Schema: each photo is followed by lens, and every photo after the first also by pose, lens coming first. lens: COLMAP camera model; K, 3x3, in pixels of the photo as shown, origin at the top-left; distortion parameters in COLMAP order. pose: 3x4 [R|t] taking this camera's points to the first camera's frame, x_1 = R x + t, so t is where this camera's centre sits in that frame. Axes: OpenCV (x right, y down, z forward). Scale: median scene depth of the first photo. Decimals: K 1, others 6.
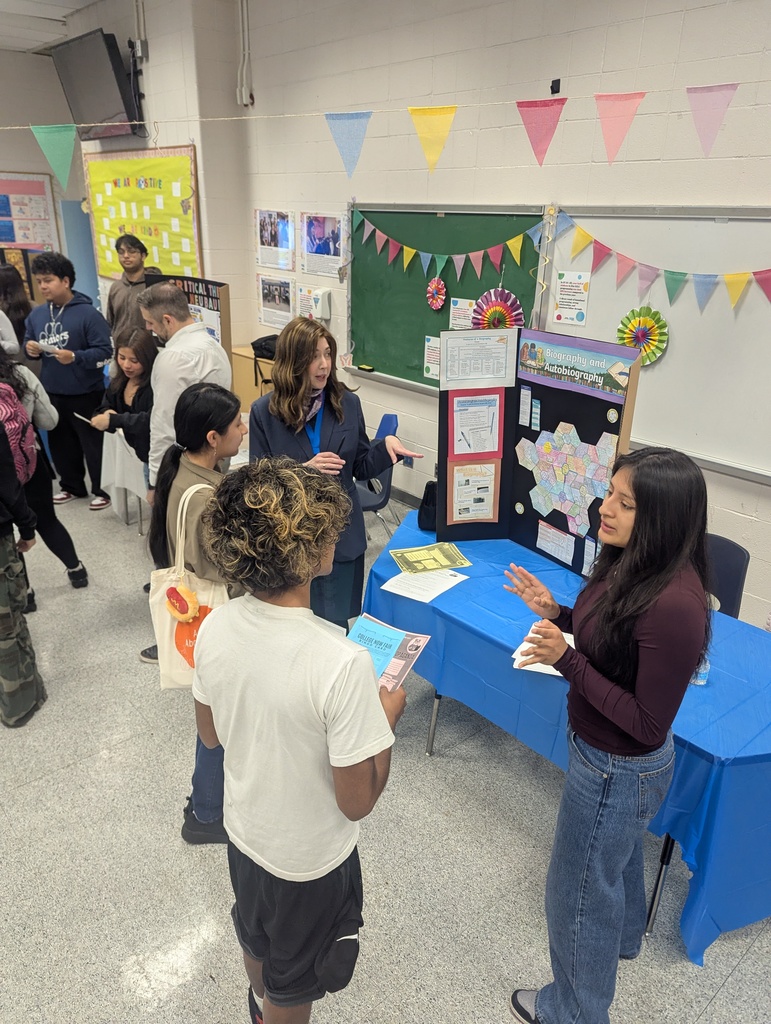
lens RADIAL K [[702.8, 0, 387.7], [0, 702.8, 501.0], [0, 0, 1]] dist [0.081111, -0.090589]
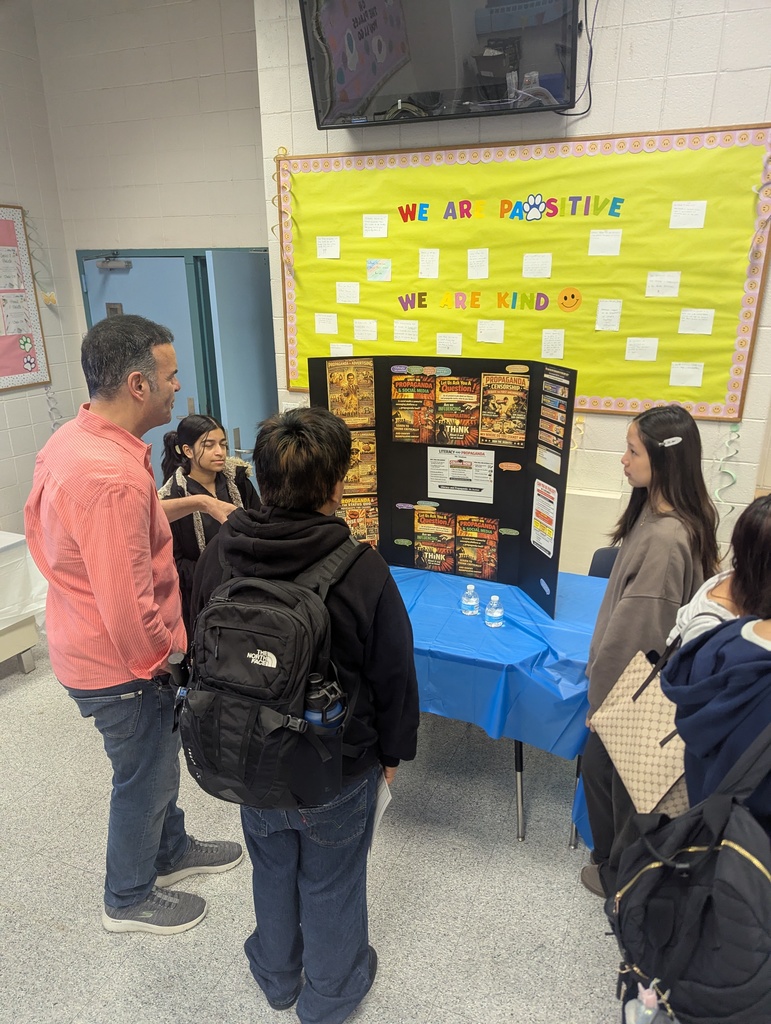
lens RADIAL K [[702.8, 0, 387.7], [0, 702.8, 501.0], [0, 0, 1]] dist [0.081111, -0.090589]
pose [[0.903651, -0.158244, 0.397963, -0.736017], [0.185142, 0.982259, -0.029819, -0.271419], [-0.386184, 0.100625, 0.916917, 0.661083]]
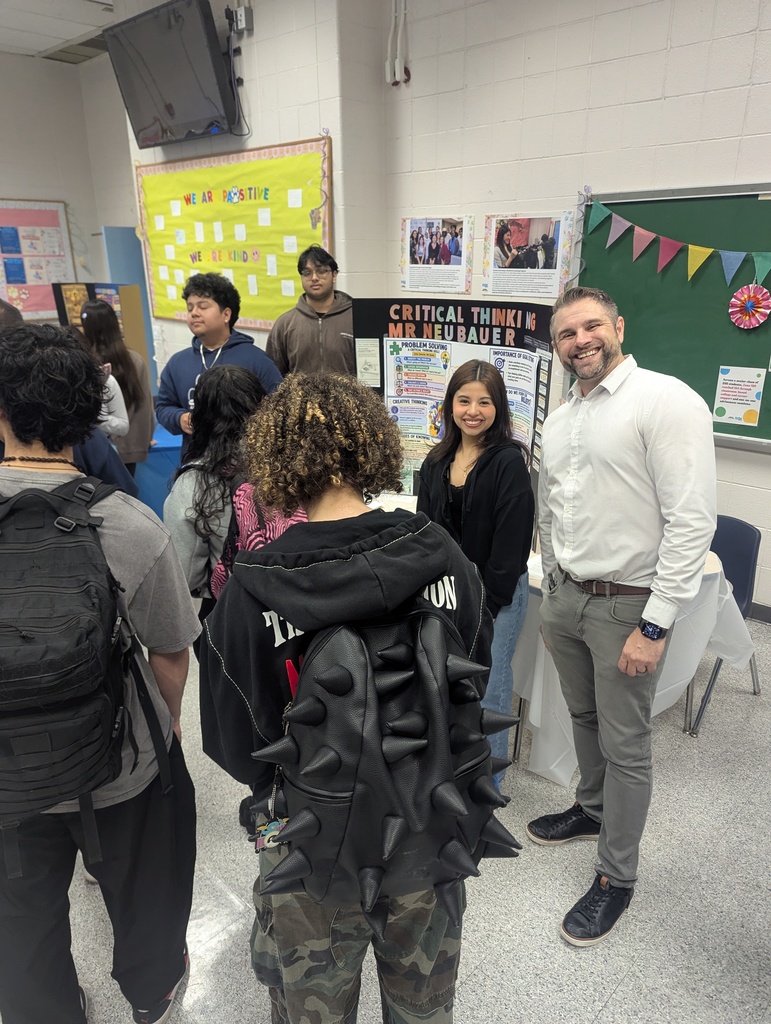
lens RADIAL K [[710.9, 0, 385.5], [0, 710.9, 512.0], [0, 0, 1]] dist [0.061436, -0.062874]
pose [[0.995726, -0.061323, 0.069054, -0.280375], [0.064020, 0.997242, -0.037547, -0.064175], [-0.066561, 0.041808, 0.996906, 0.238986]]
